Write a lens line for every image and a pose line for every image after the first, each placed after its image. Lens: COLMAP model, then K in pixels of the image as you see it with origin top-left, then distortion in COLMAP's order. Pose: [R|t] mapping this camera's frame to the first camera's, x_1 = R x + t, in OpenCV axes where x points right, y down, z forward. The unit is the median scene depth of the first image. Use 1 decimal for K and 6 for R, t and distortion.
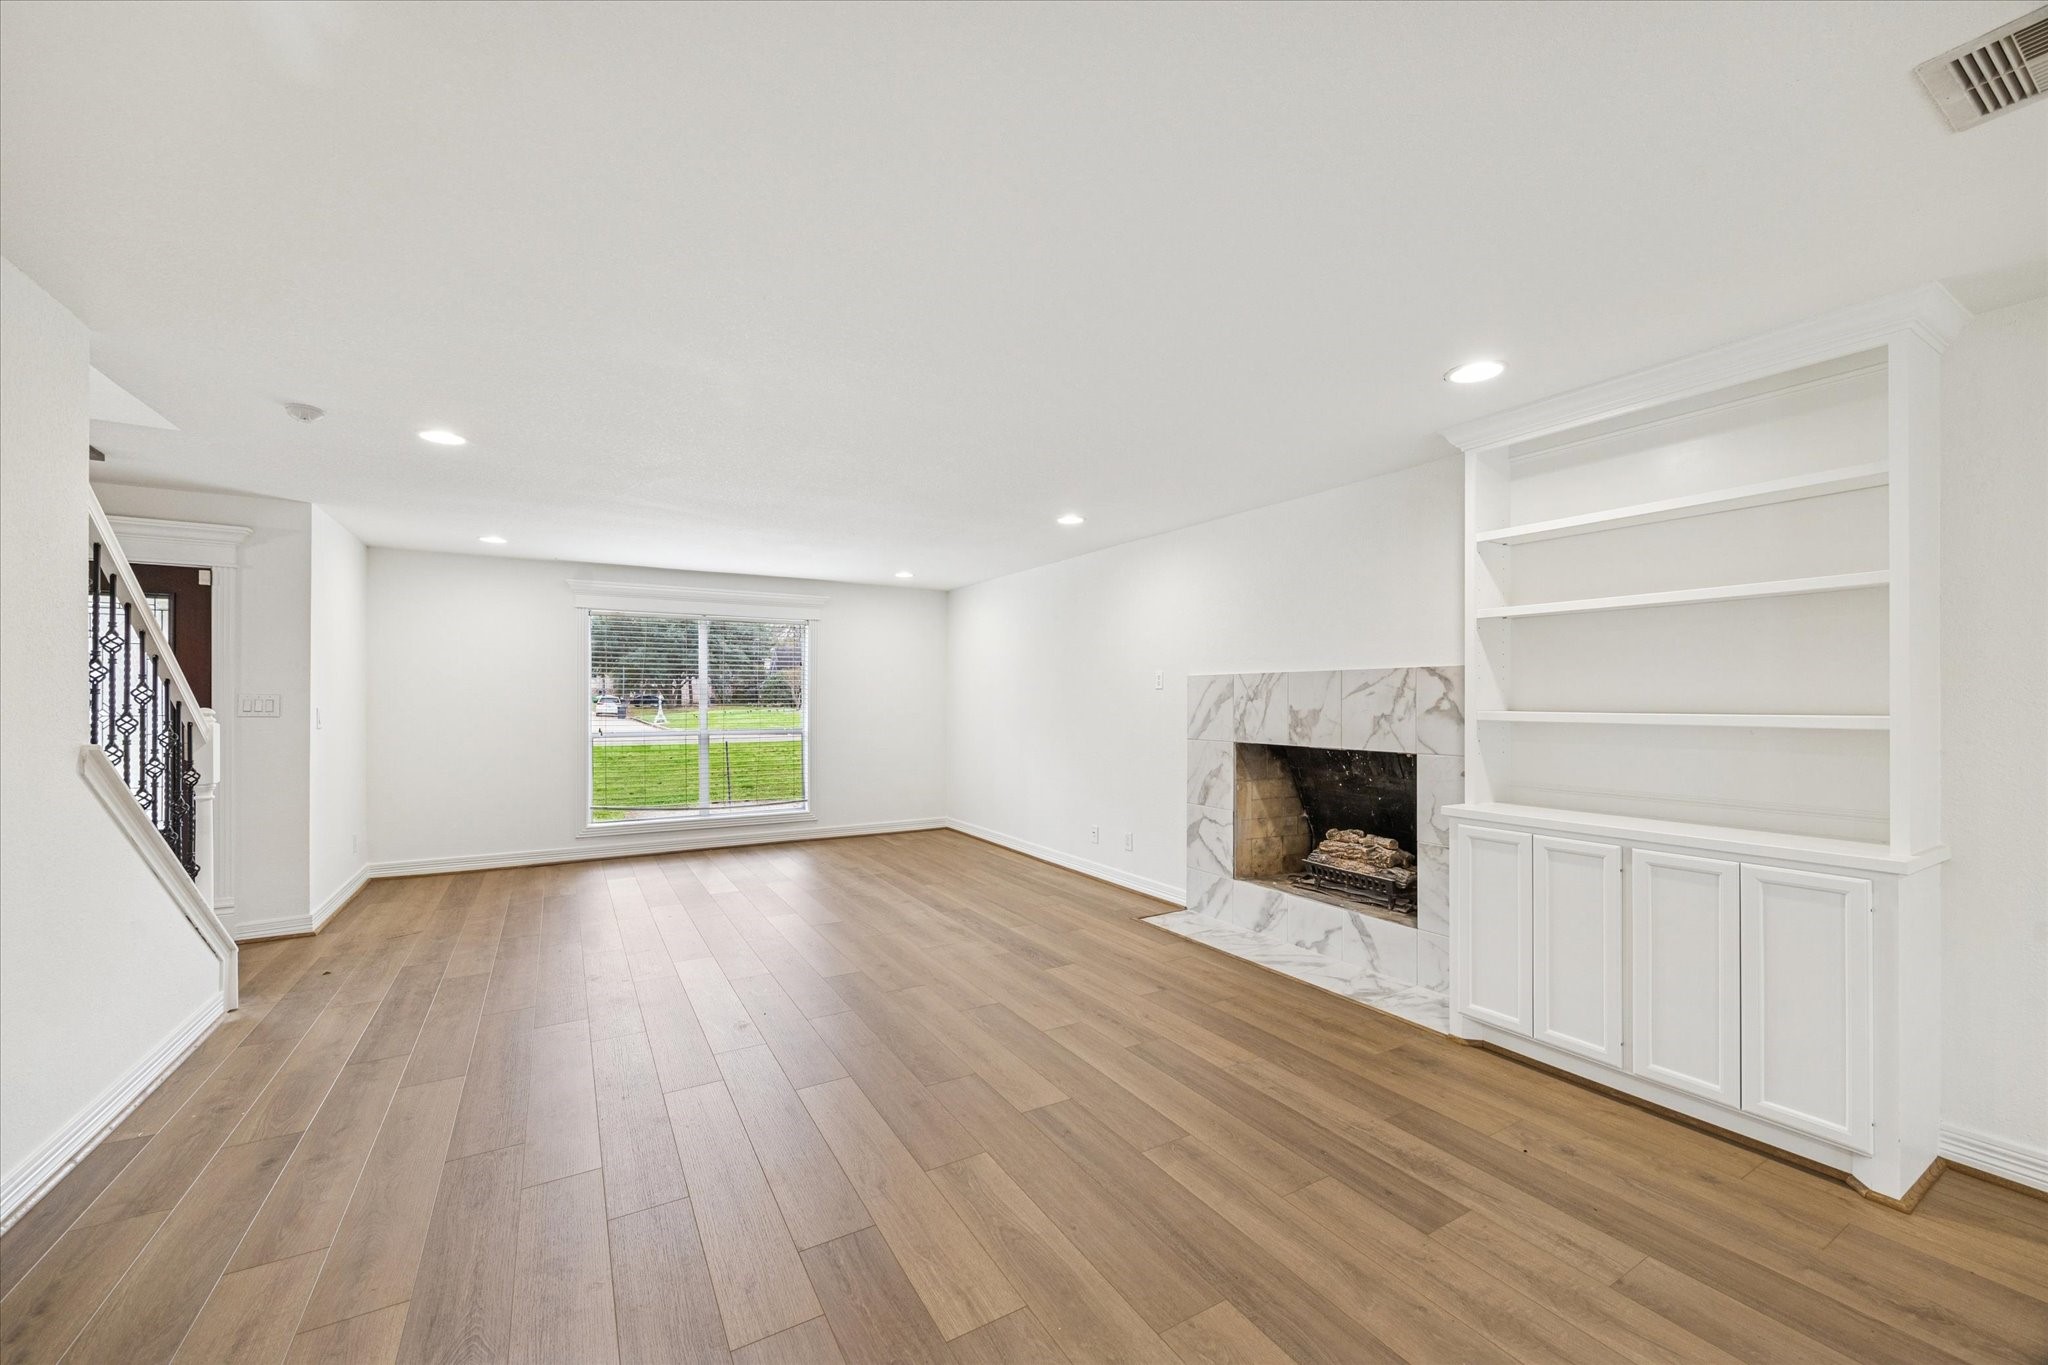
lens RADIAL K [[789.3, 0, 1020.5], [0, 789.3, 698.0], [0, 0, 1]] dist [0.001315, 0.000560]
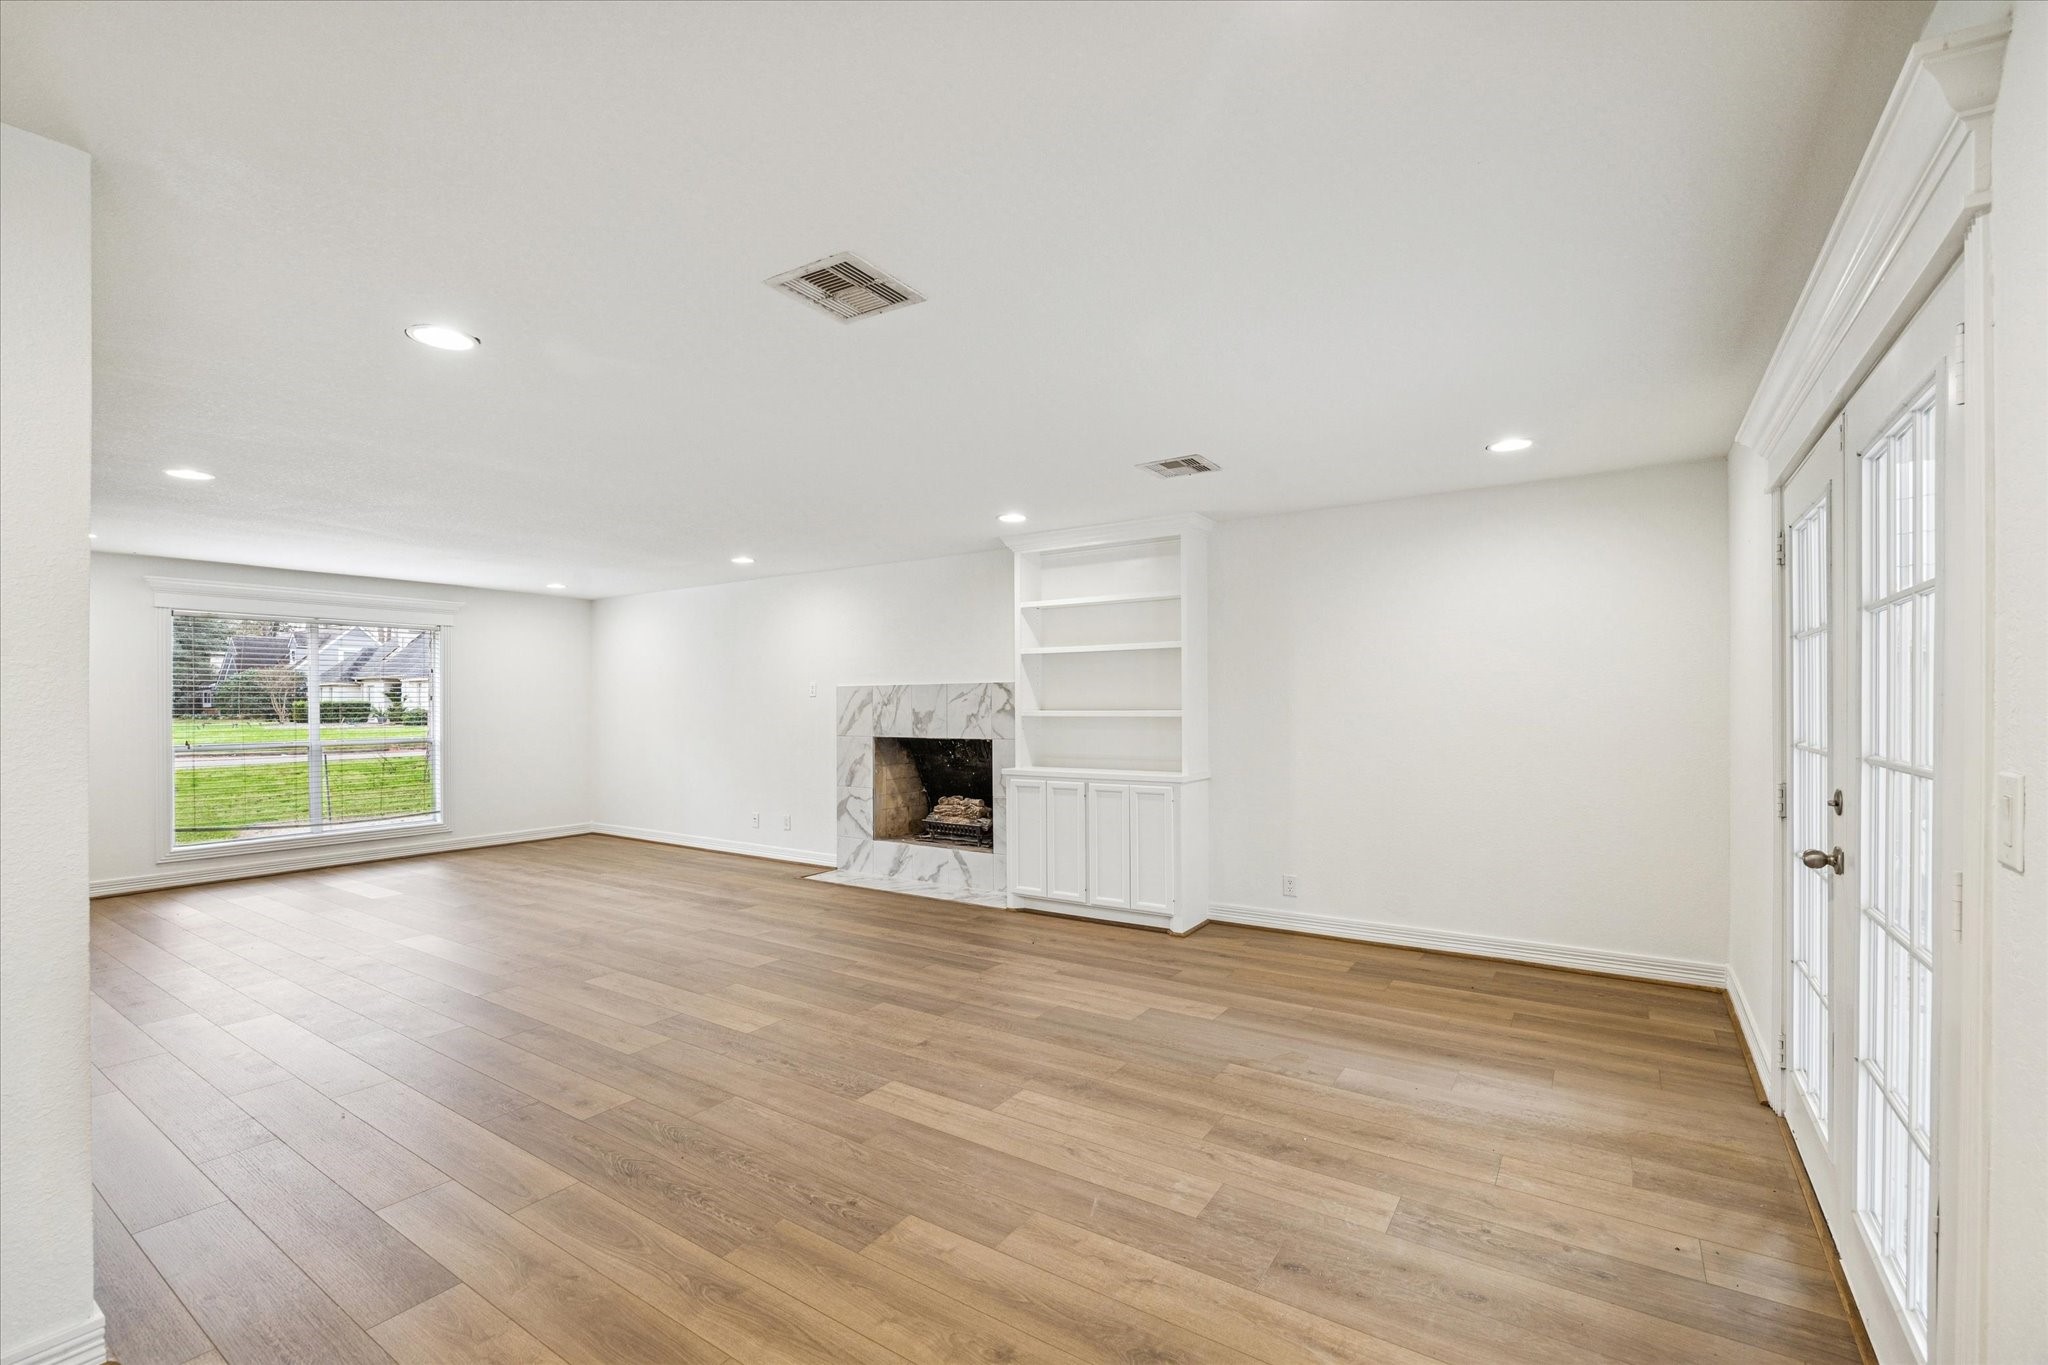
lens RADIAL K [[886.6, 0, 1015.1], [0, 886.6, 702.0], [0, 0, 1]] dist [0.001413, 0.000062]
pose [[0.903653, -0.004528, 0.428241, -0.200022], [0.005771, 0.999982, -0.001606, 0.001476], [-0.428226, 0.003923, 0.903663, -0.590467]]
